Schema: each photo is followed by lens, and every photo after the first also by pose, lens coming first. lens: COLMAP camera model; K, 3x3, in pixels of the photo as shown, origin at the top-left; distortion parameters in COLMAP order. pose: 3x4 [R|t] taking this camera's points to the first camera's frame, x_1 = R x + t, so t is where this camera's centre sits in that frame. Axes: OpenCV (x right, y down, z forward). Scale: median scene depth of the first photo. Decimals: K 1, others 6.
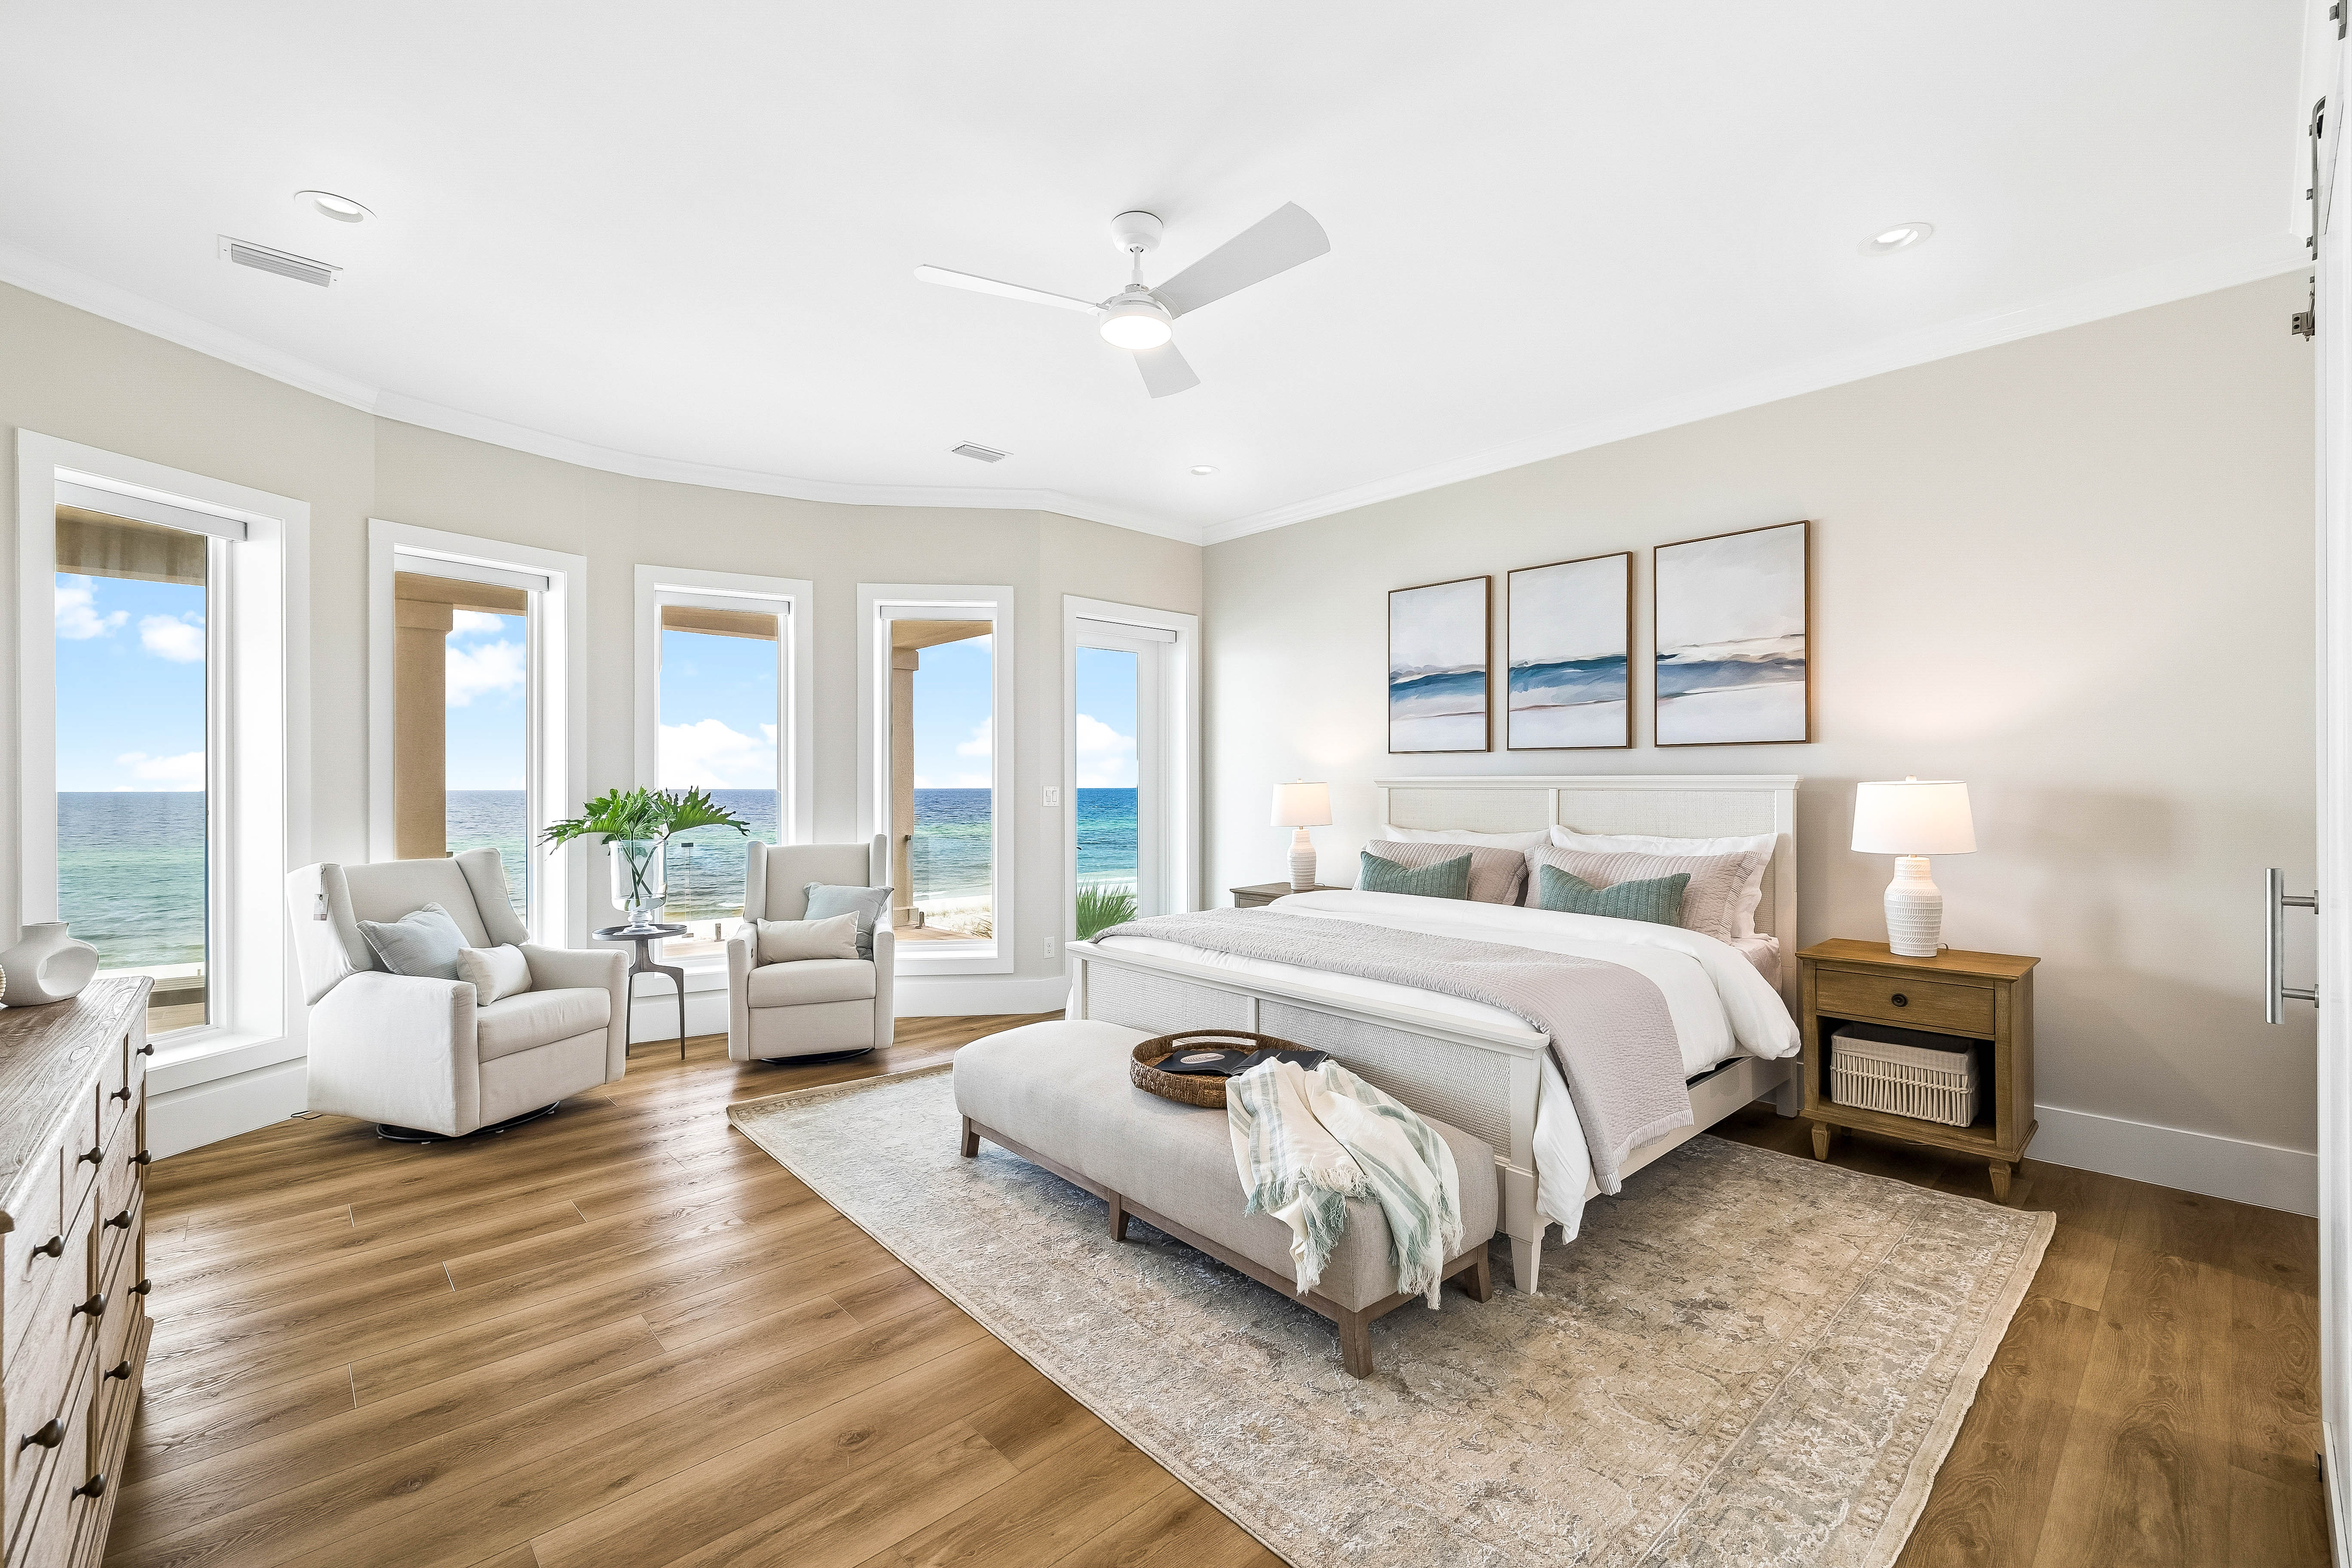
lens RADIAL K [[987.1, 0, 1160.6], [0, 987.1, 787.1], [0, 0, 1]] dist [-0.000170, 0.000200]
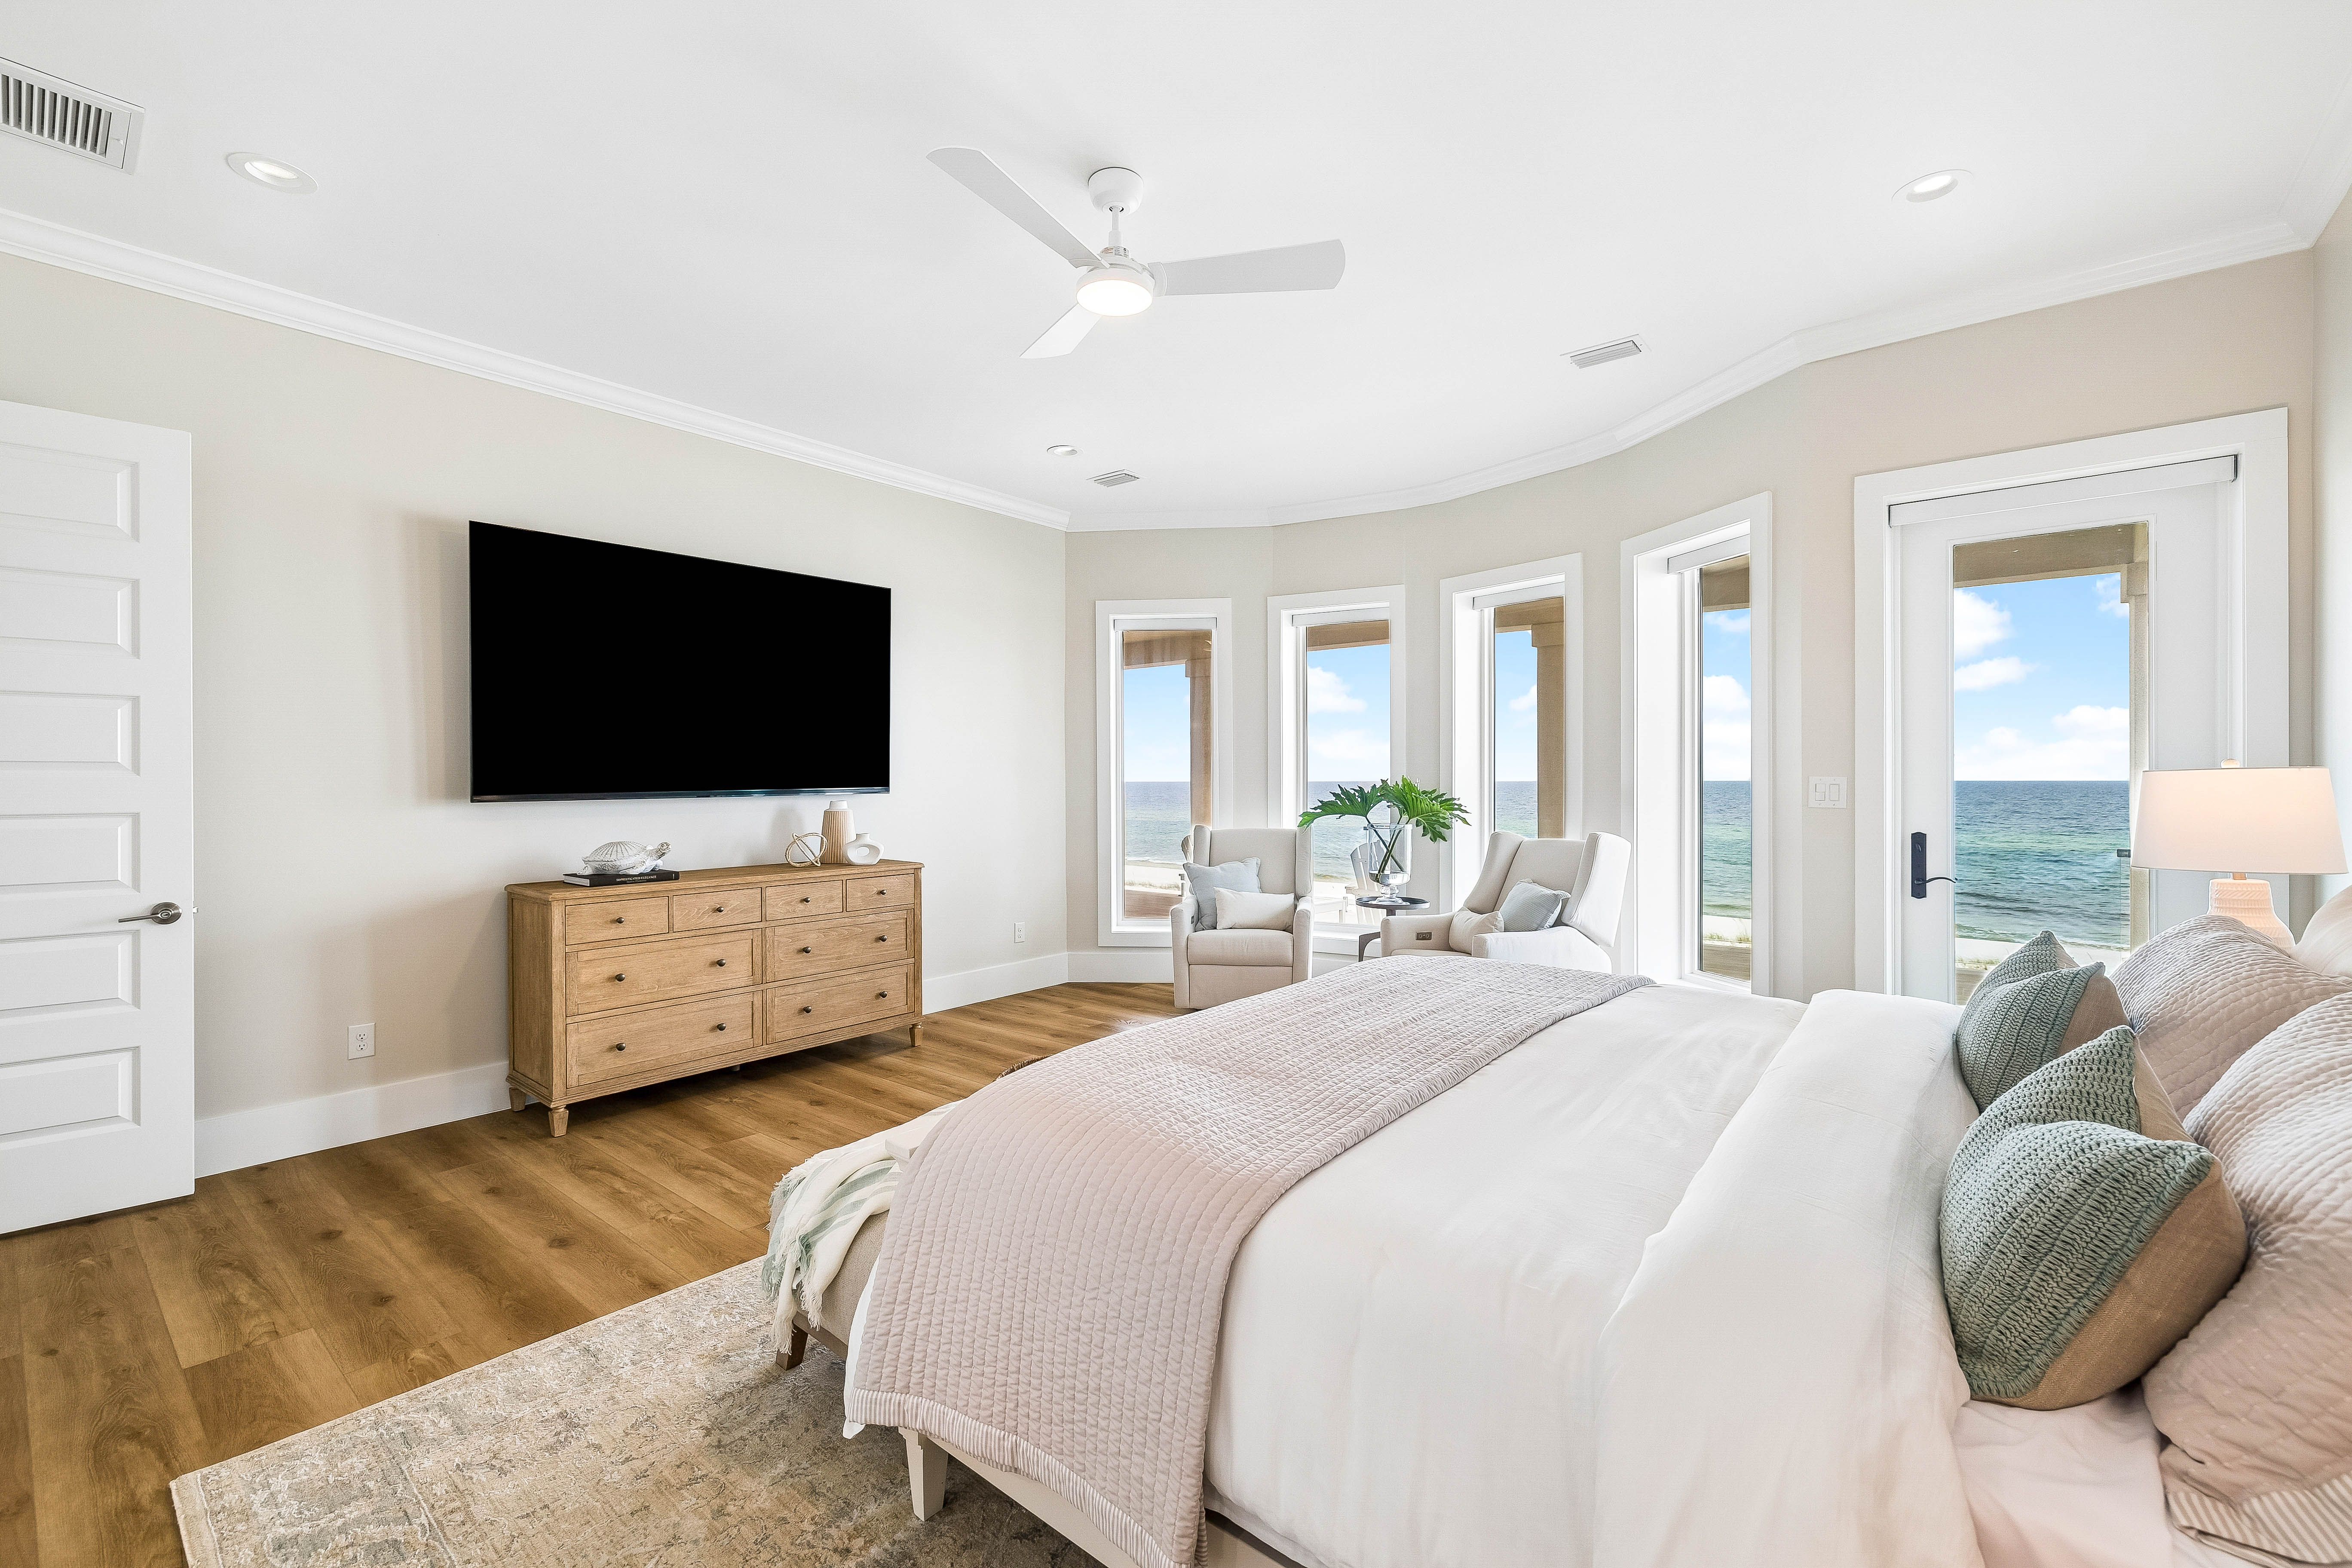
lens RADIAL K [[987.1, 0, 1160.6], [0, 987.1, 787.1], [0, 0, 1]] dist [-0.000170, 0.000200]
pose [[0.133760, 0.017916, -0.990852, 0.755655], [0.002648, 0.999827, 0.018436, -0.013818], [0.991010, -0.005090, 0.133689, 0.746876]]
